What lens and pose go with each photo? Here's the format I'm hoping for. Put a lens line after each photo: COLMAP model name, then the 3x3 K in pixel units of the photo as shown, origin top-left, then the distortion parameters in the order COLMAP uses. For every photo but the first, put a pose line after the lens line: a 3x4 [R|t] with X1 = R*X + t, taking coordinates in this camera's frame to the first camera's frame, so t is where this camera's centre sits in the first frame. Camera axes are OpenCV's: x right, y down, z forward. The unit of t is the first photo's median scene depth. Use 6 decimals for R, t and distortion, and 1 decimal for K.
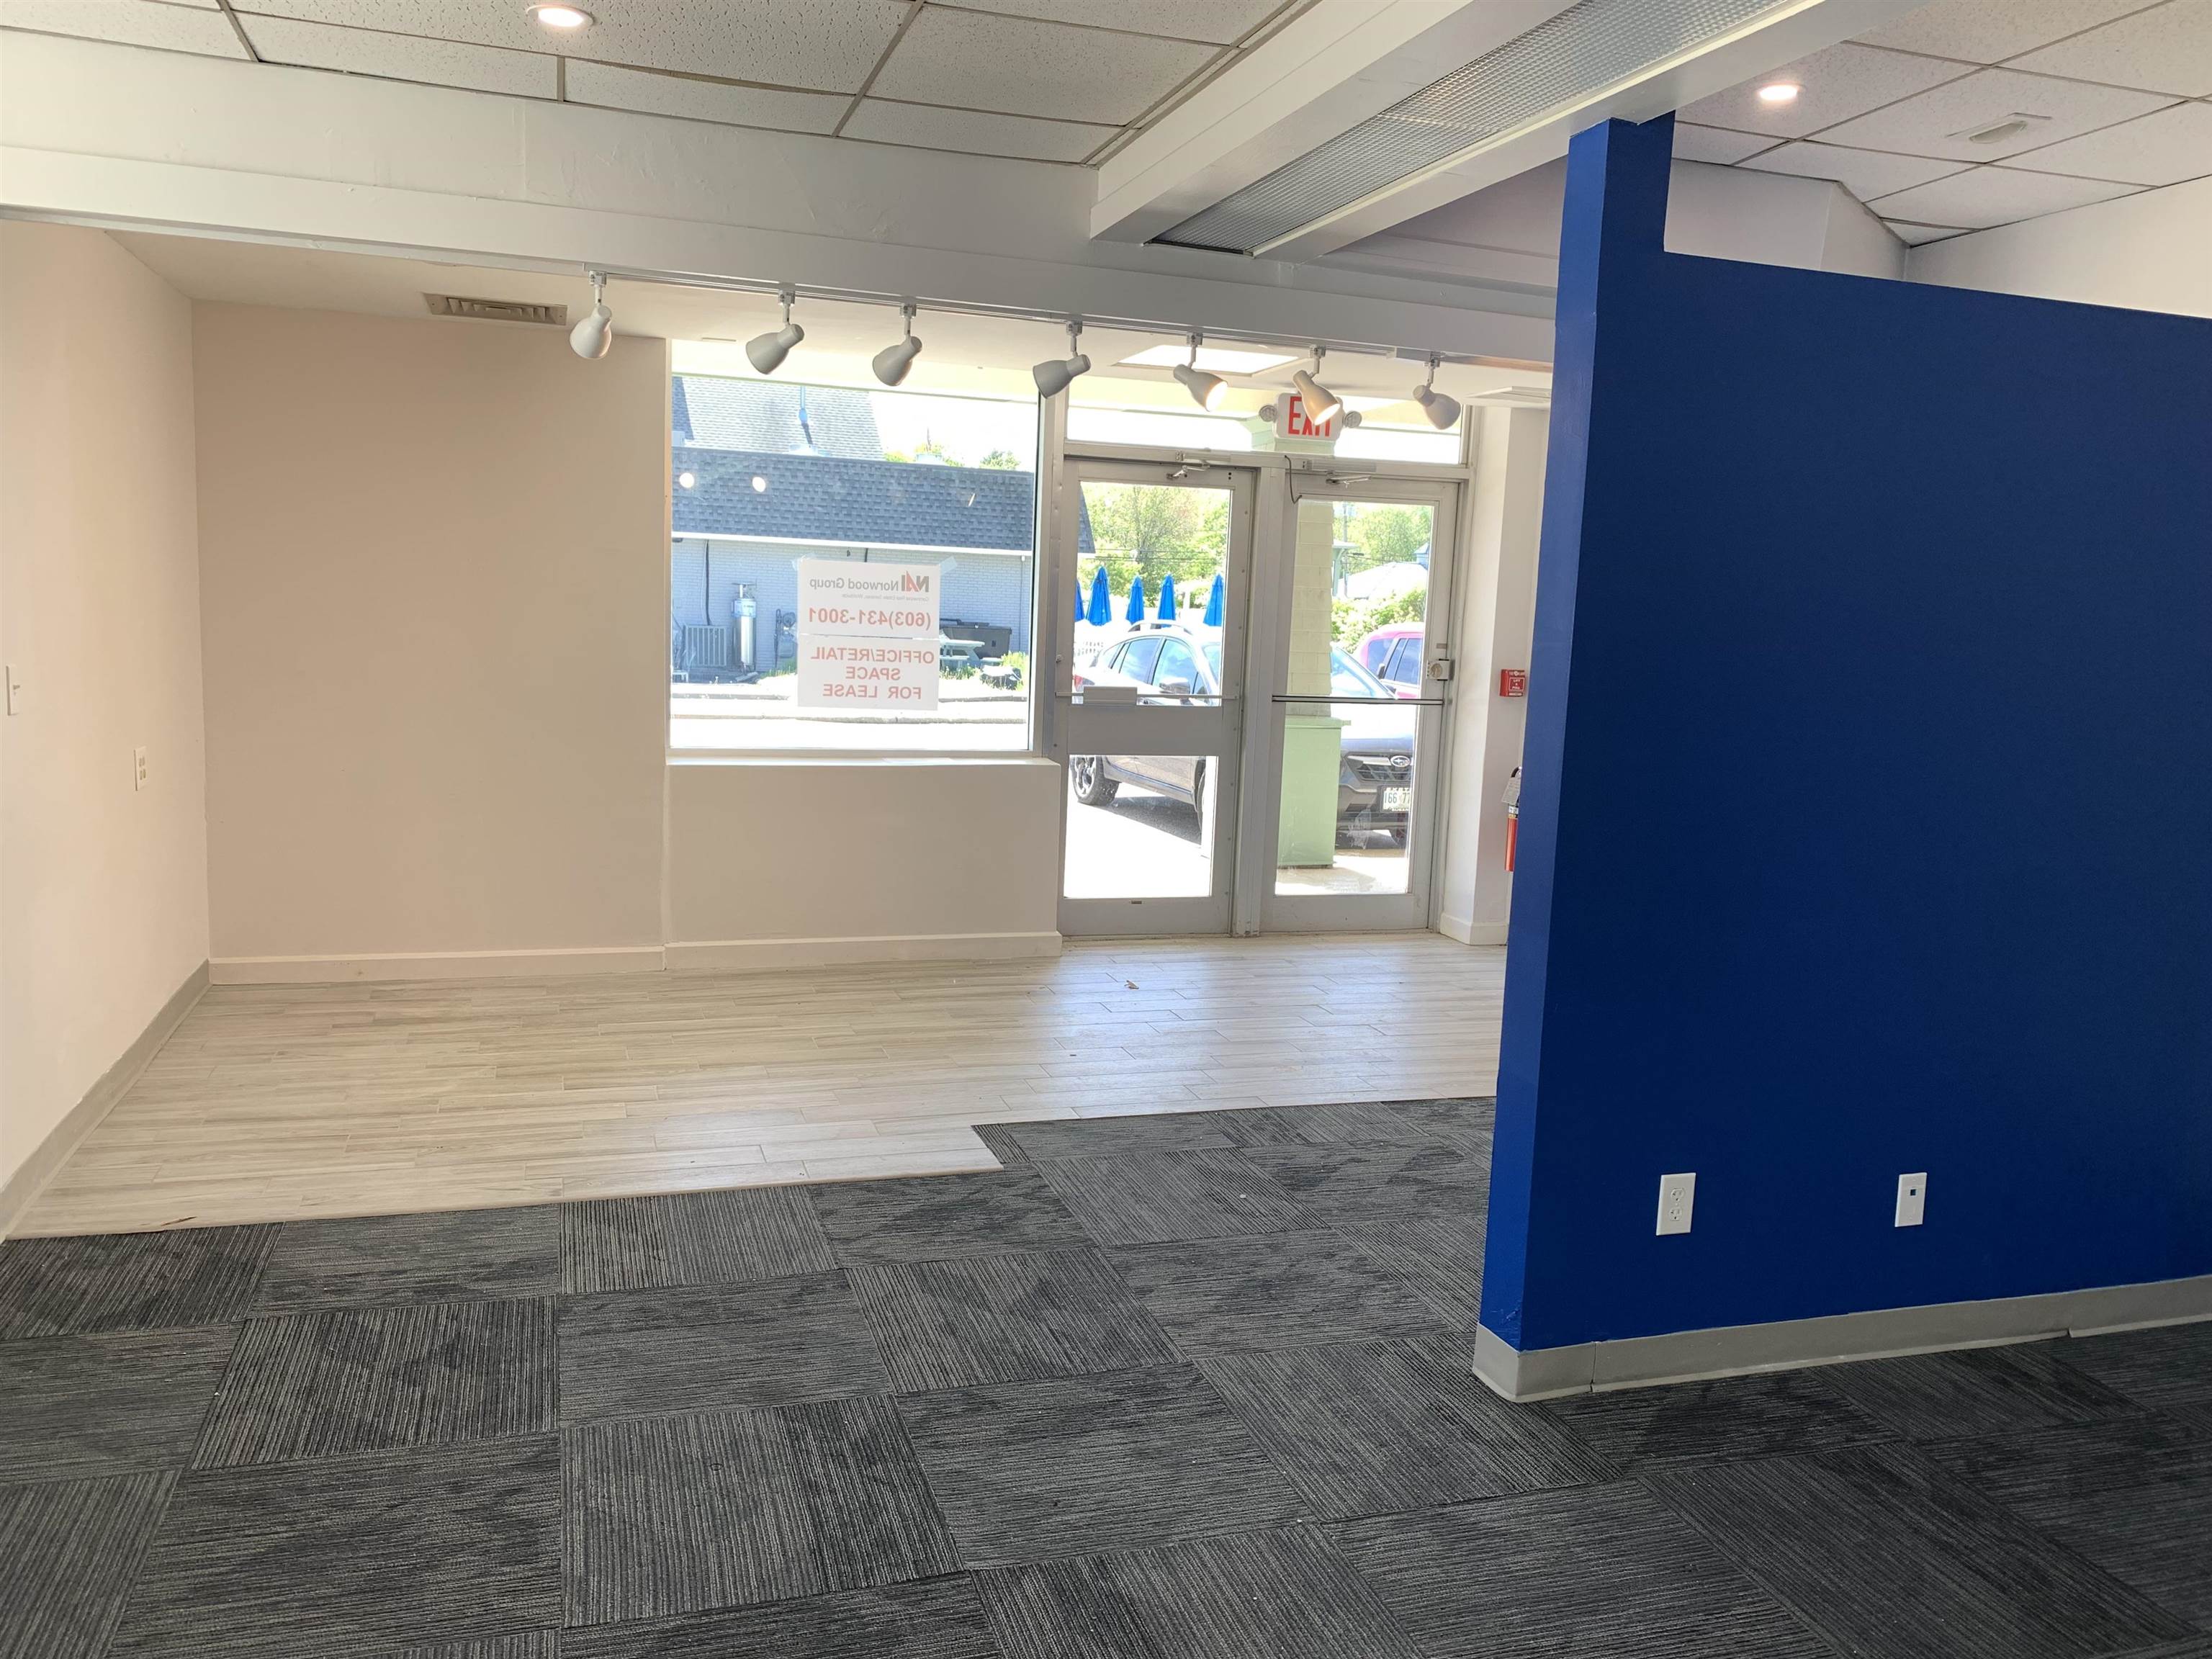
lens RADIAL K [[1660.2, 0, 1101.4], [0, 1660.2, 828.9], [0, 0, 1]] dist [-0.002586, -0.004088]
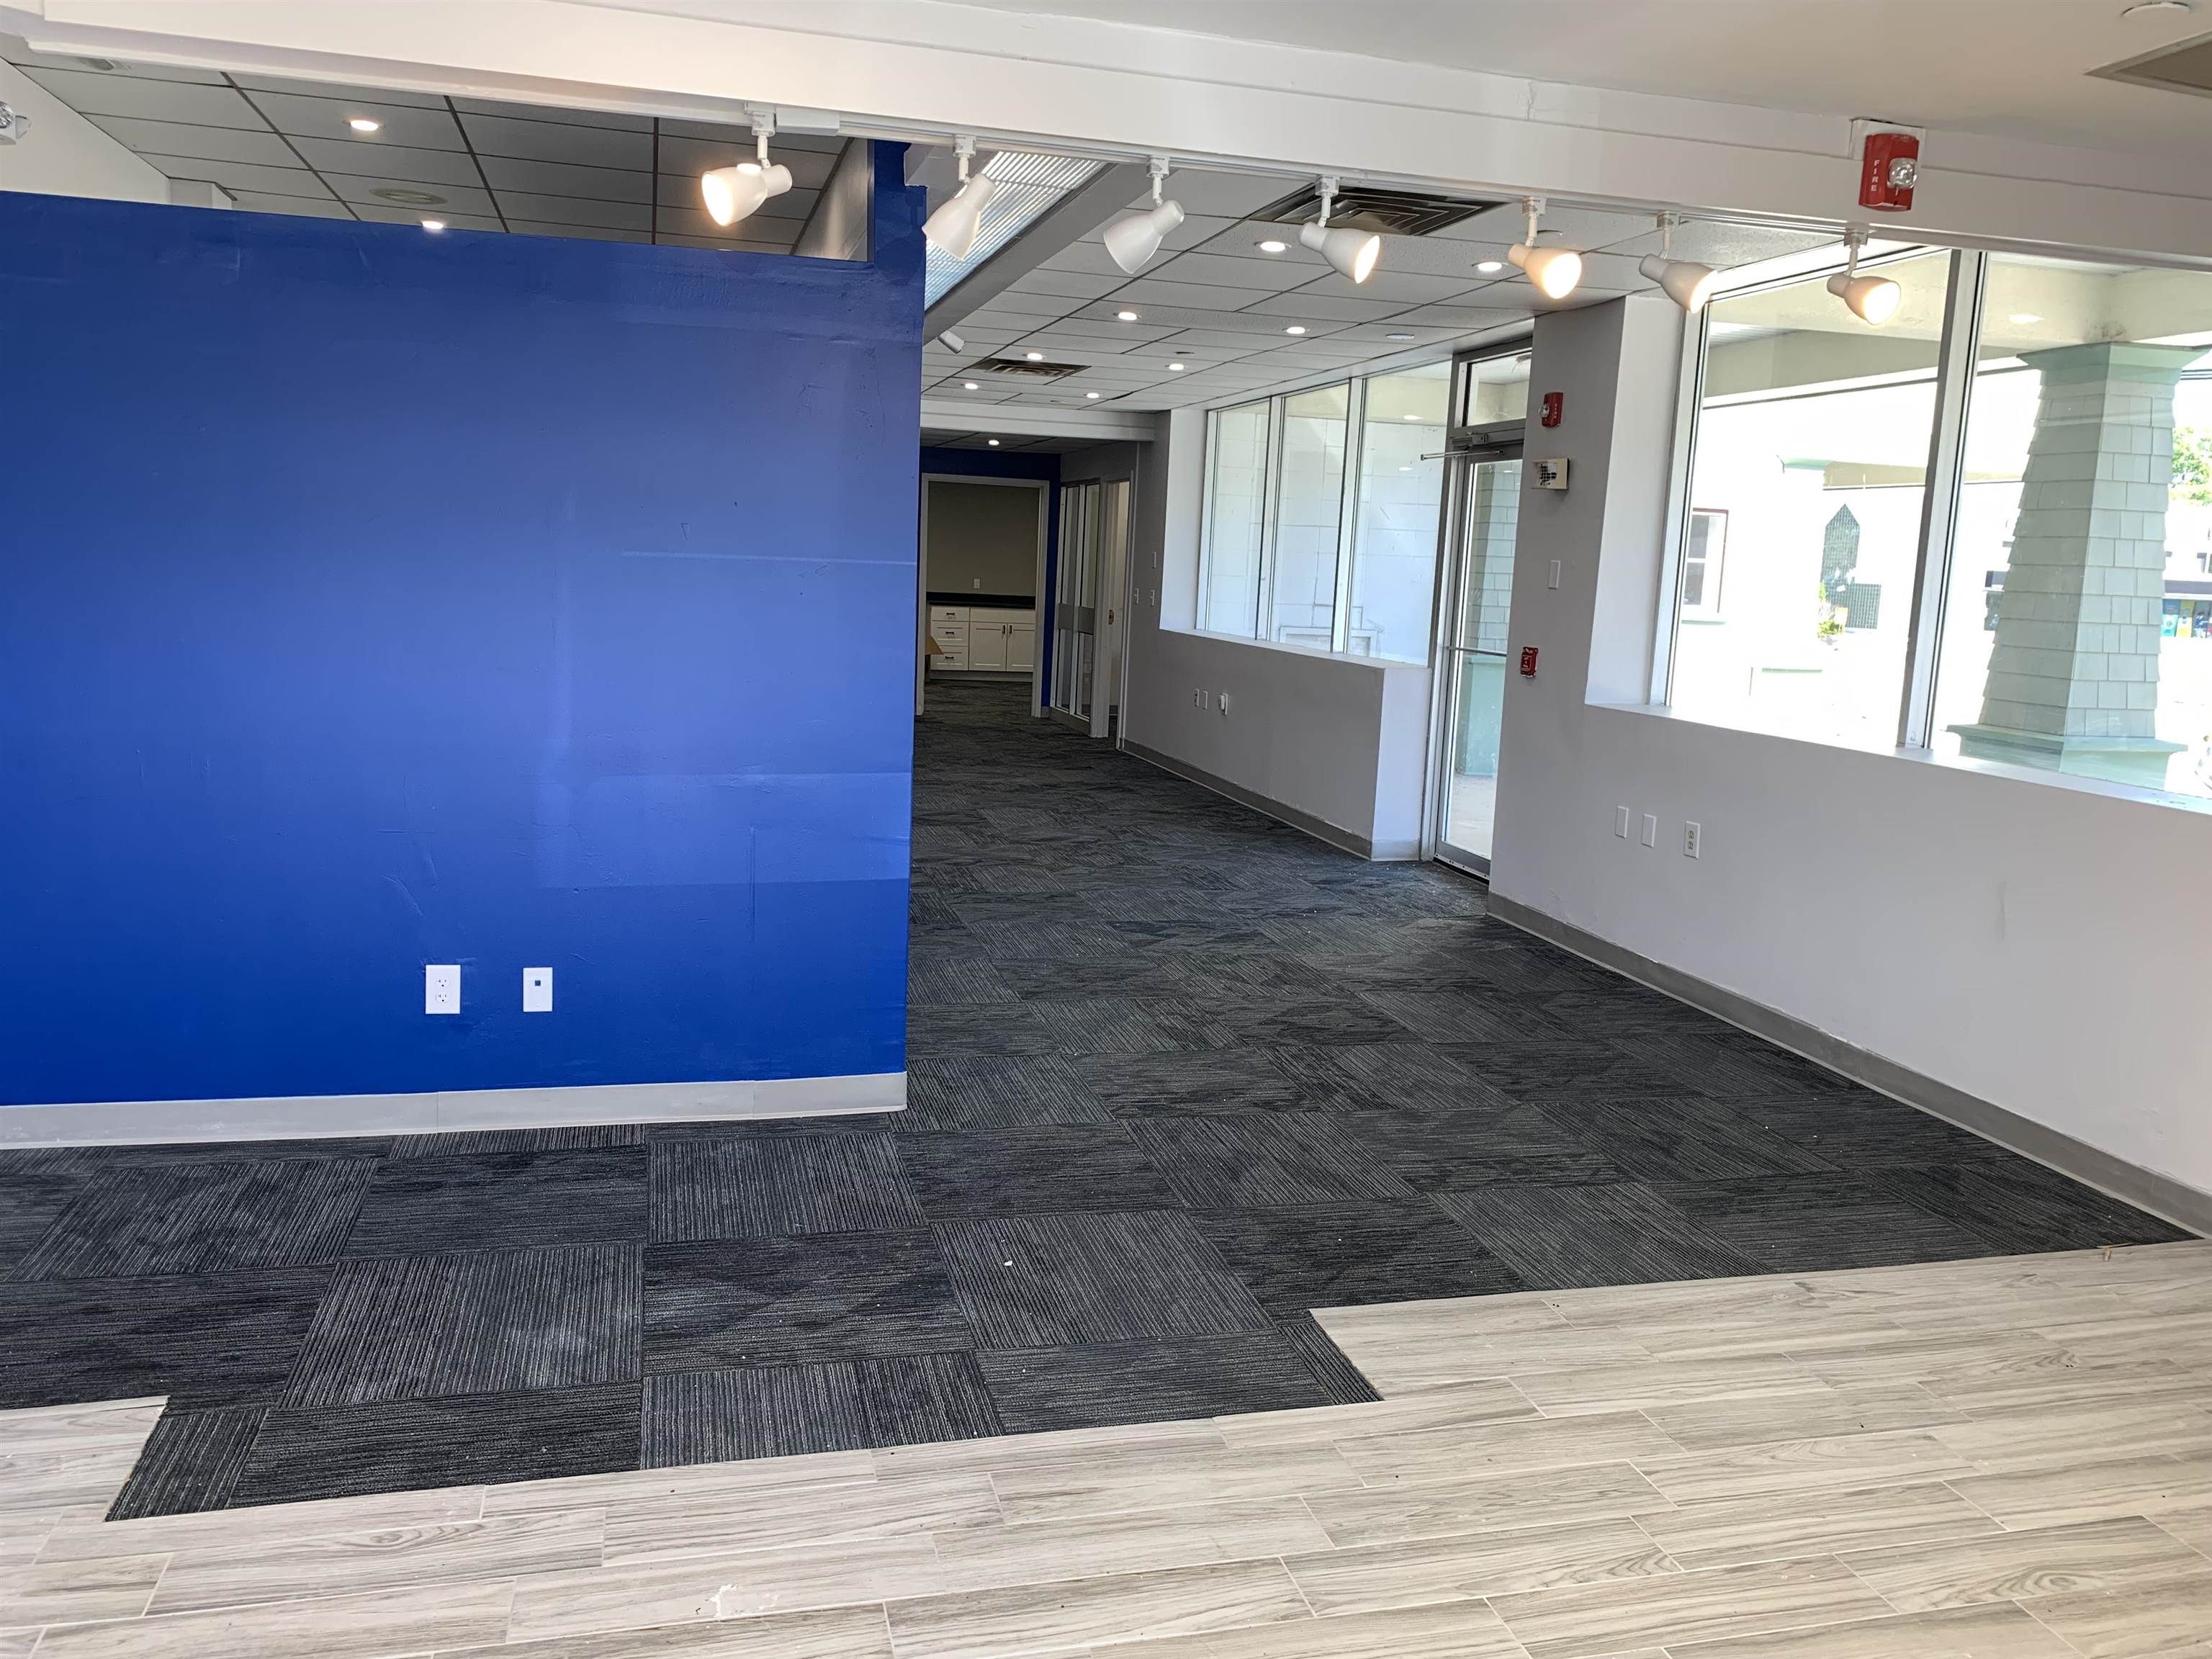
lens RADIAL K [[1675.4, 0, 1115.5], [0, 1675.4, 831.3], [0, 0, 1]] dist [0.095362, -0.159240]
pose [[-0.995075, -0.094173, 0.030949, 0.033100], [-0.080866, 0.951750, 0.296028, -0.287068], [-0.057334, 0.292067, -0.954678, 2.124780]]
